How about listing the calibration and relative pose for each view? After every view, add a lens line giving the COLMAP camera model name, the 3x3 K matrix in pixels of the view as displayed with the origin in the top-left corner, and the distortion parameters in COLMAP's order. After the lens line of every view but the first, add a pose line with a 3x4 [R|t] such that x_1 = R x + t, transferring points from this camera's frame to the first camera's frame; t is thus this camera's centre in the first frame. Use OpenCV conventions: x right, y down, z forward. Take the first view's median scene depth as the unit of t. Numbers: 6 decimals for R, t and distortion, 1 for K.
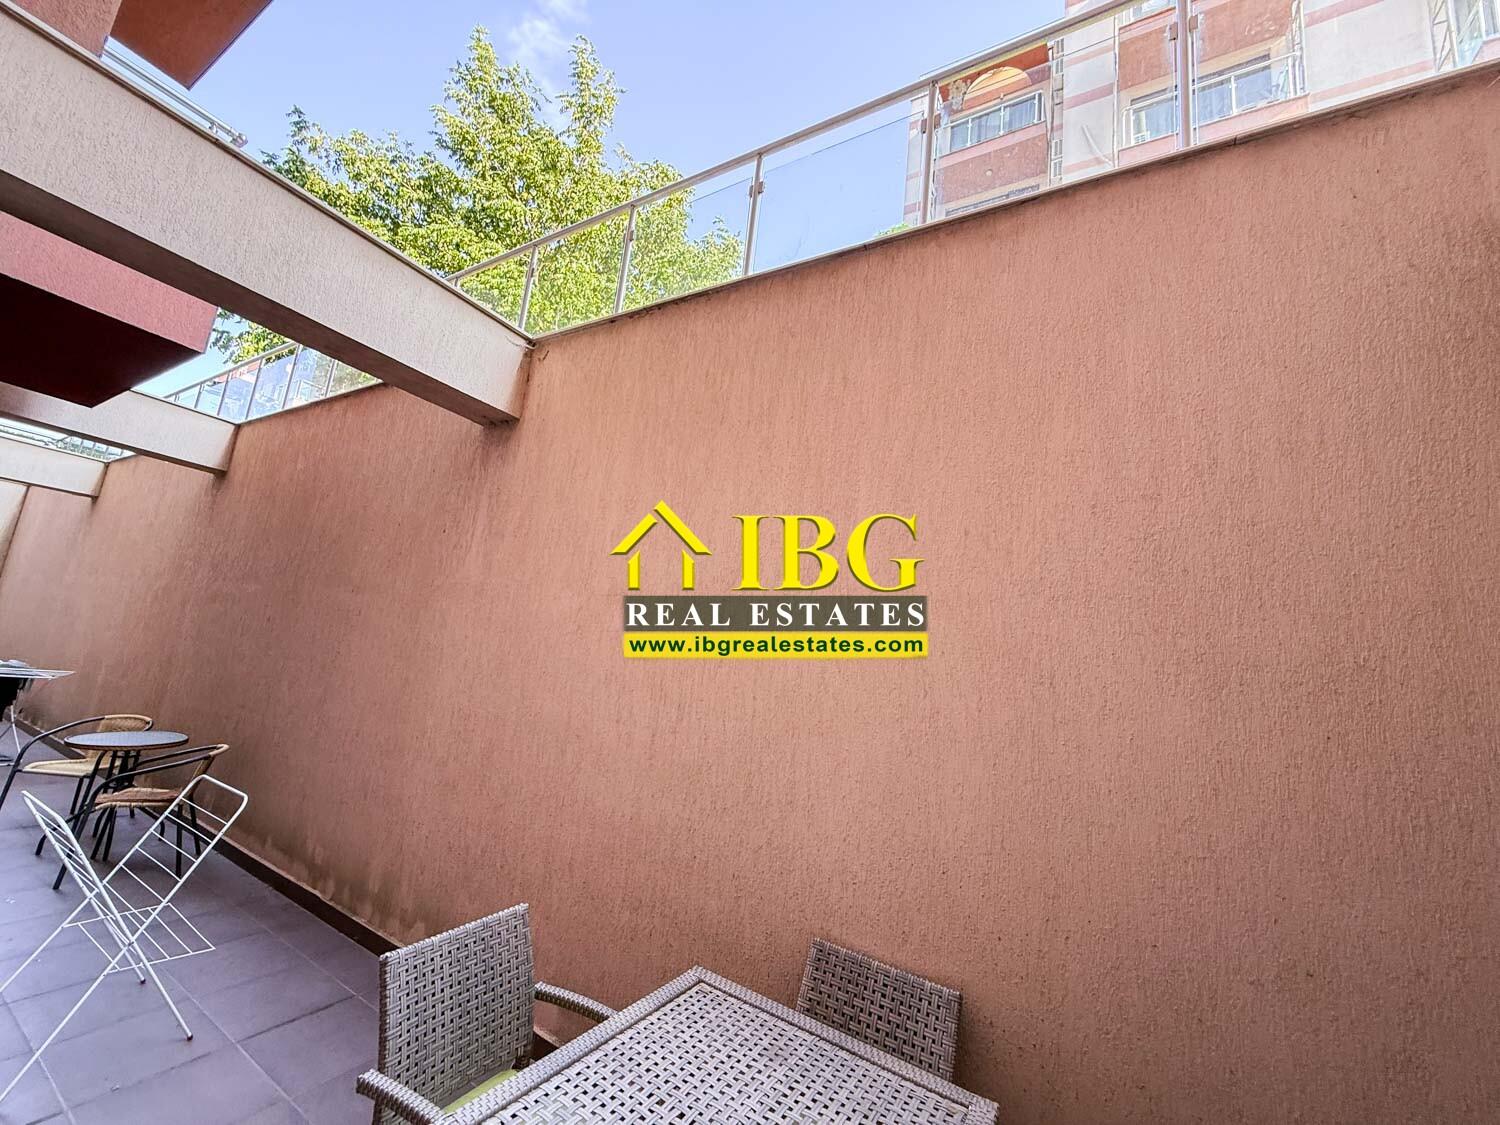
lens RADIAL K [[597.9, 0, 746.9], [0, 597.9, 564.2], [0, 0, 1]] dist [0.000498, -0.000209]
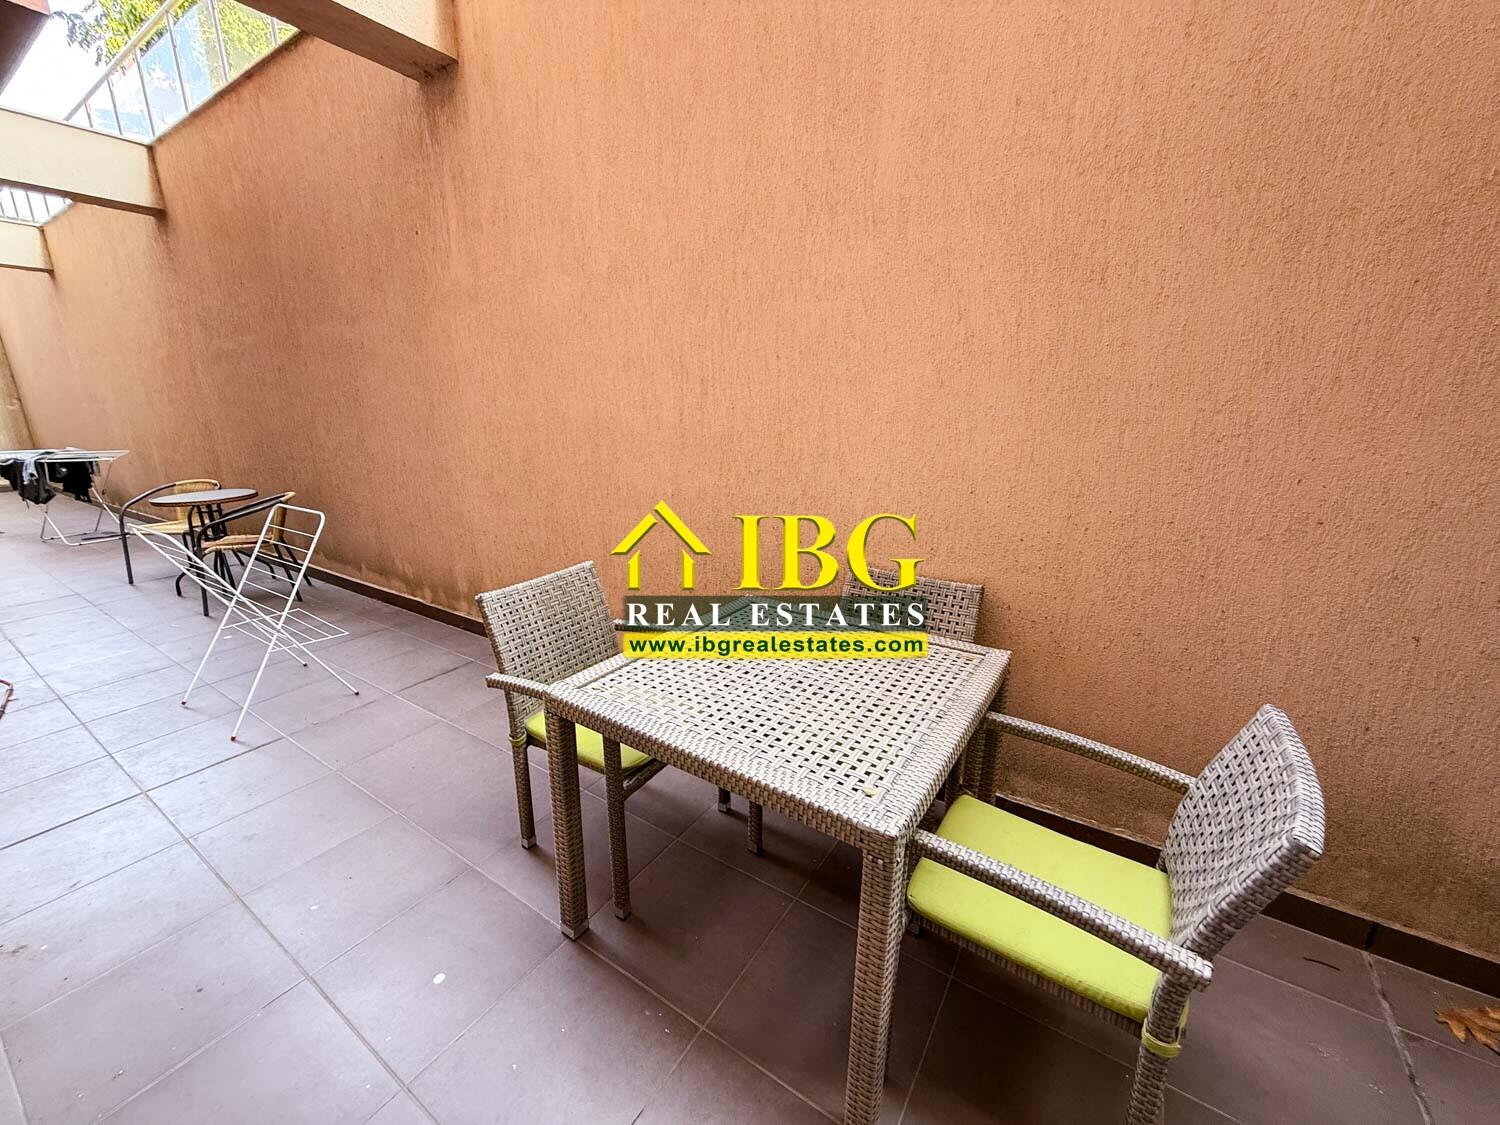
lens RADIAL K [[597.9, 0, 746.0], [0, 597.9, 563.7], [0, 0, 1]] dist [0.000498, -0.000209]
pose [[0.993246, -0.093115, -0.069228, -0.002523], [0.113557, 0.902621, 0.415187, 0.117406], [0.023827, -0.420244, 0.907098, -0.010267]]
